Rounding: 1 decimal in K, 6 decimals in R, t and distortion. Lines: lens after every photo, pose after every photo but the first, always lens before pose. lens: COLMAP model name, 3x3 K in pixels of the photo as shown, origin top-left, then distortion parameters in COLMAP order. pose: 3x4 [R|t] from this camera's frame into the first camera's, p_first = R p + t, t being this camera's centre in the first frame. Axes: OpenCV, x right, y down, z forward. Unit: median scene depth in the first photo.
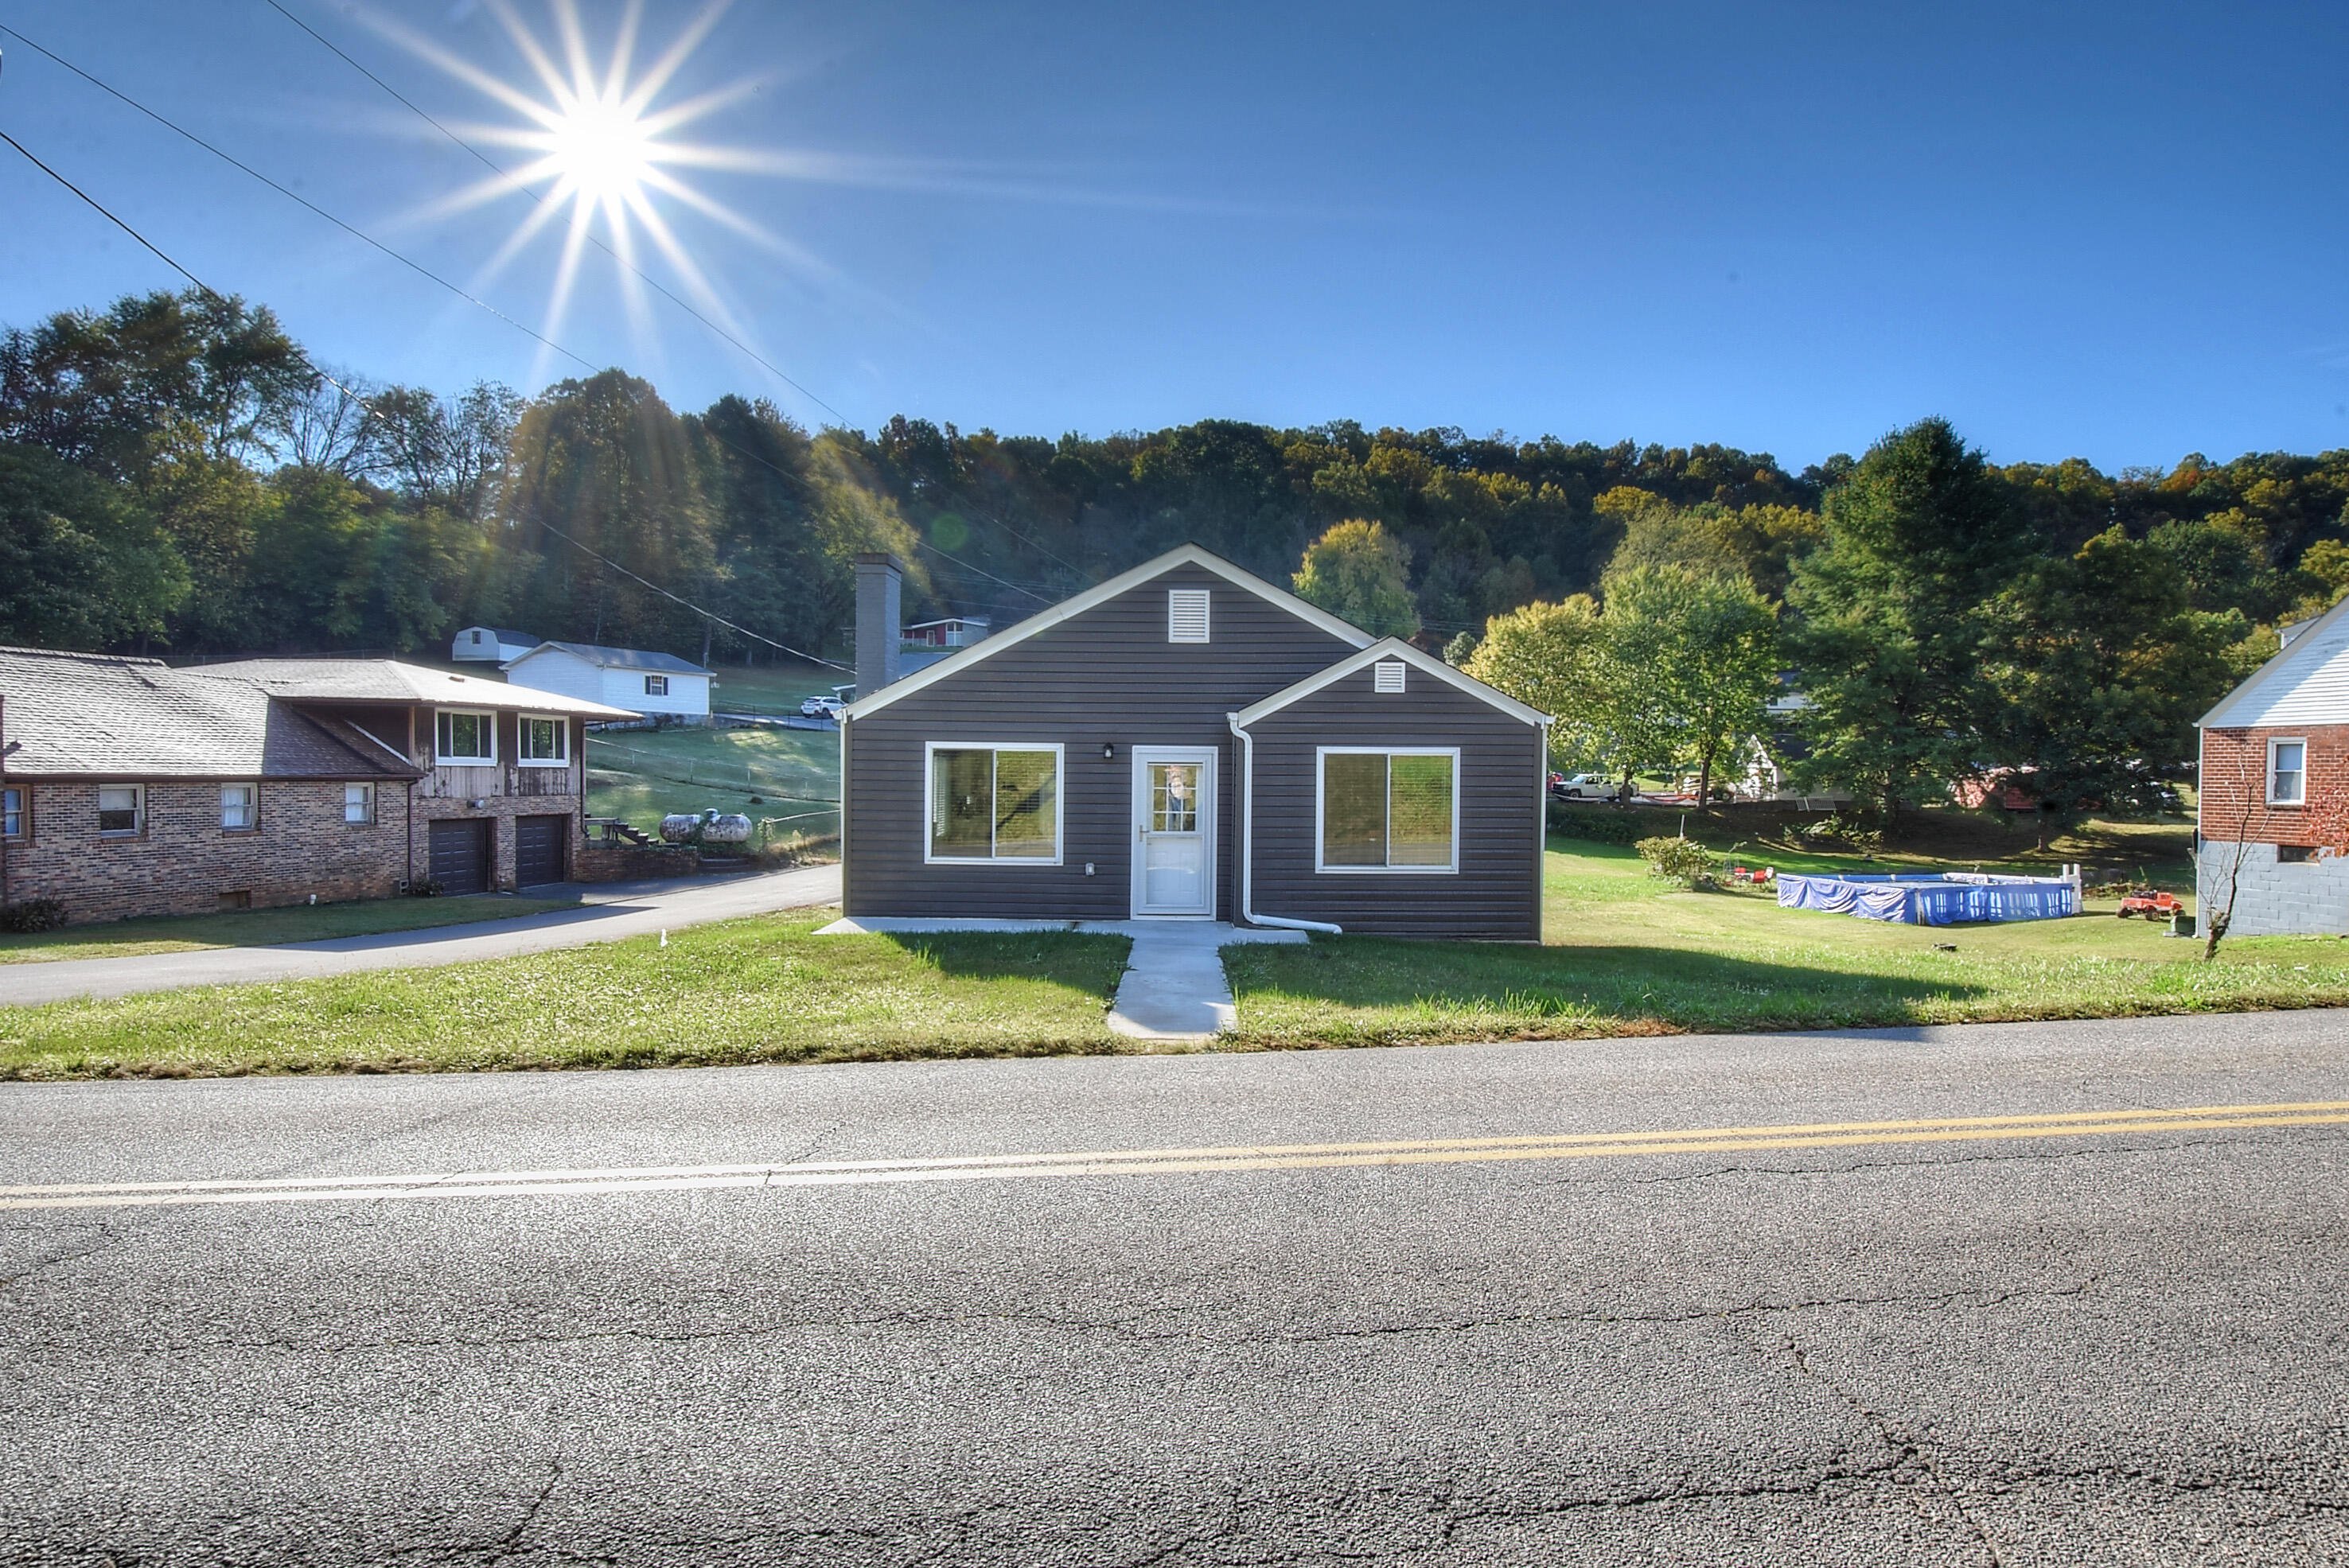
lens RADIAL K [[1328.6, 0, 1187.9], [0, 1328.6, 790.5], [0, 0, 1]] dist [-0.004639, 0.006957]
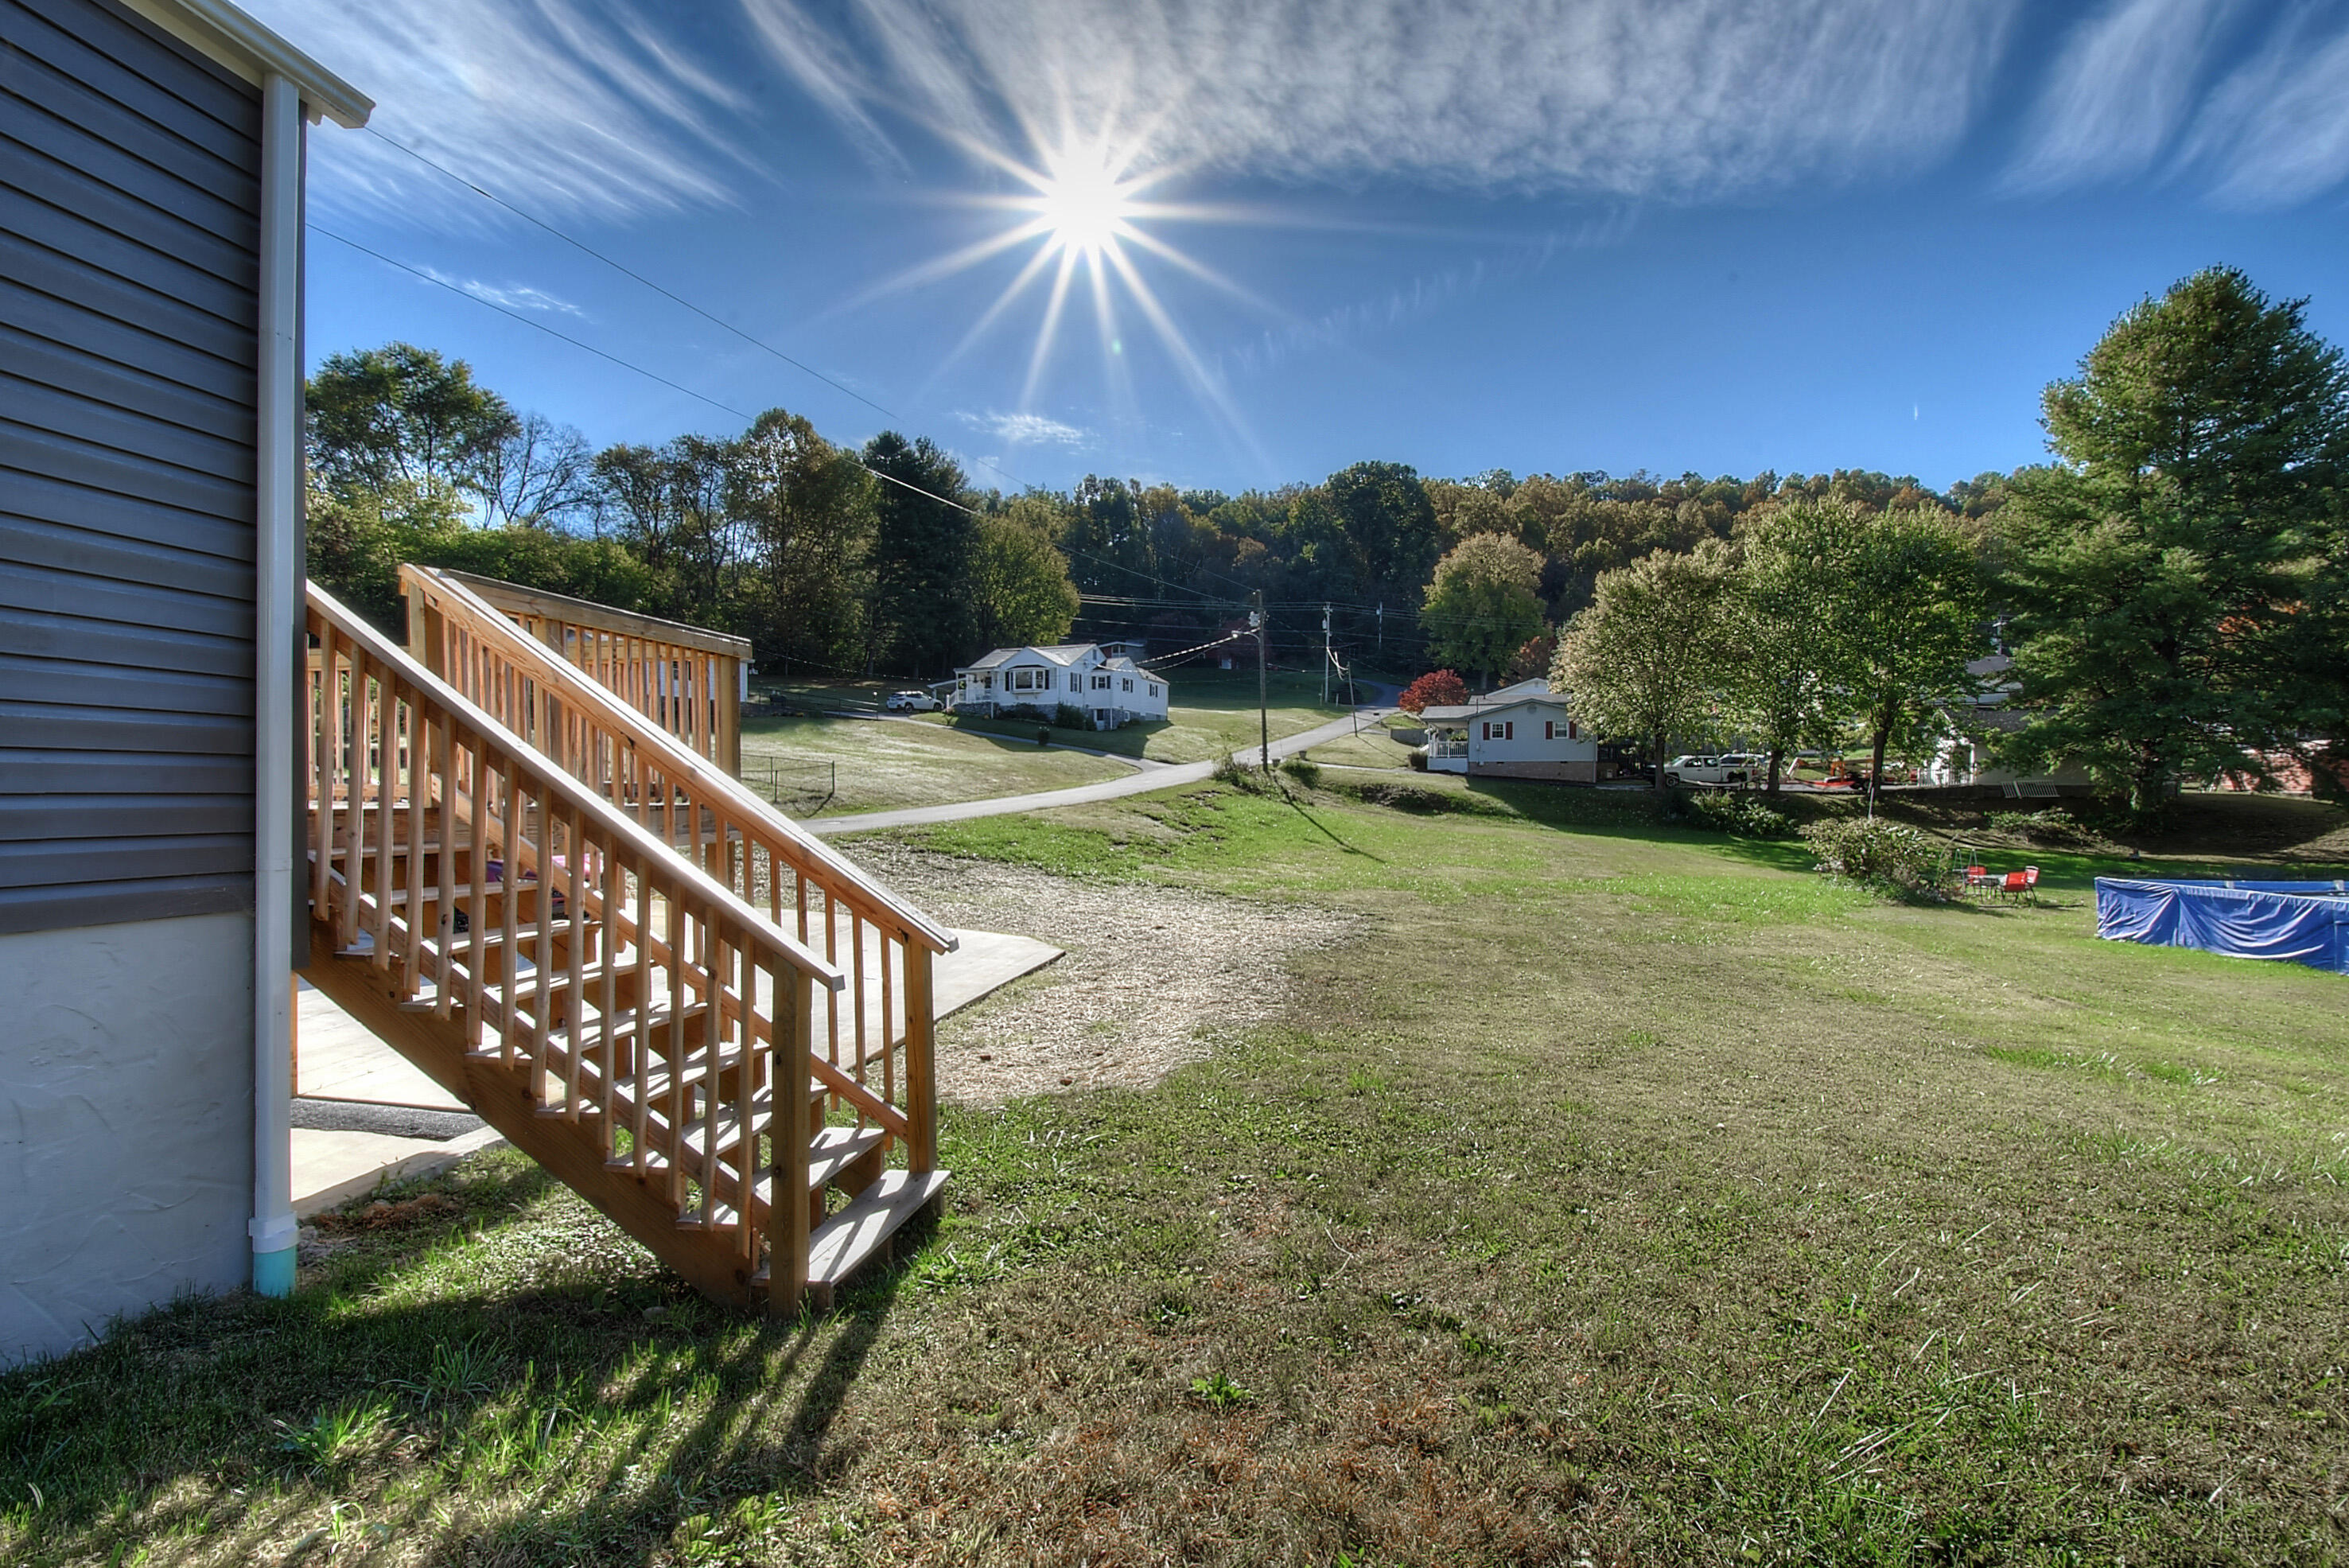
lens RADIAL K [[1043.4, 0, 1182.9], [0, 1043.4, 800.0], [0, 0, 1]] dist [-0.002901, -0.000174]
pose [[0.981660, -0.003686, -0.190603, 0.096053], [0.002948, 0.999987, -0.004157, 0.018698], [0.190616, 0.003518, 0.981658, 0.302883]]
